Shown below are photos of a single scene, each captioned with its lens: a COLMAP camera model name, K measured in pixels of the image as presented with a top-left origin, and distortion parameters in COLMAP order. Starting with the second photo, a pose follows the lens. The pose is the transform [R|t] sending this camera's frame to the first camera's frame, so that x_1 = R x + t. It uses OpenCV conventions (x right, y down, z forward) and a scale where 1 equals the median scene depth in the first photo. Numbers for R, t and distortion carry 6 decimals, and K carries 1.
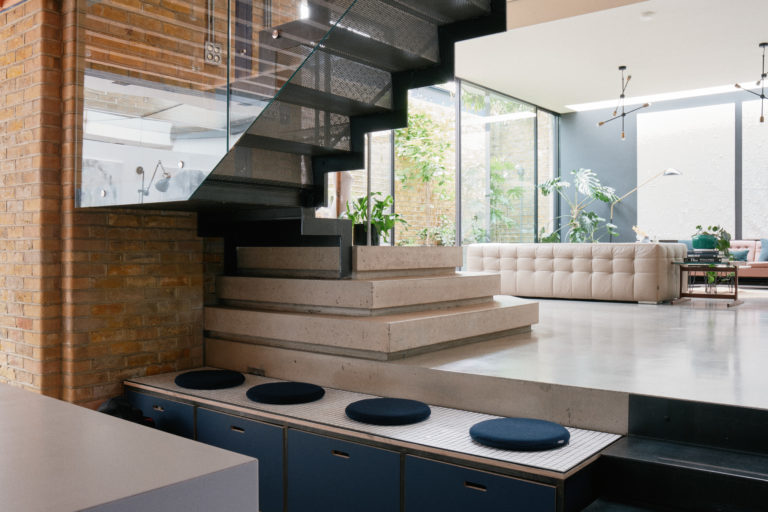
lens RADIAL K [[702.9, 0, 384.0], [0, 702.9, 256.0], [0, 0, 1]] dist [-0.066343, 0.056959]
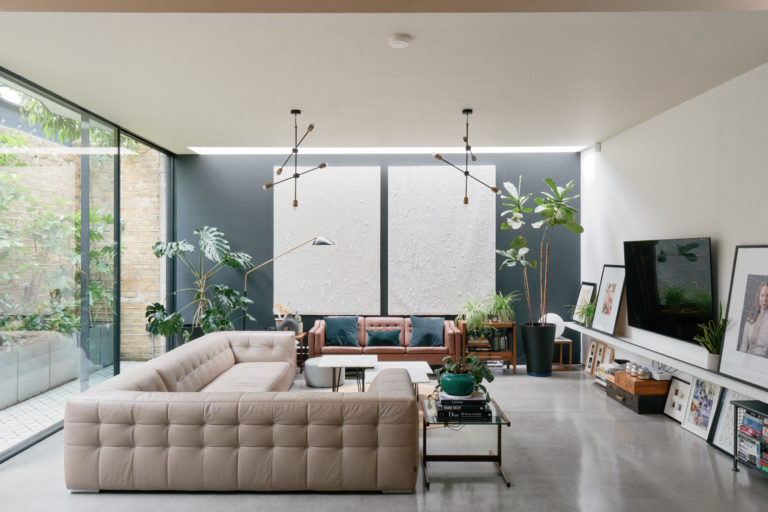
lens RADIAL K [[580.2, 0, 384.0], [0, 580.2, 256.0], [0, 0, 1]] dist [-0.008675, -0.004284]
pose [[0.775018, 0.000050, 0.631939, 0.030771], [0.004393, 0.999975, -0.005468, -0.131729], [-0.631923, 0.007014, 0.774999, 0.538759]]
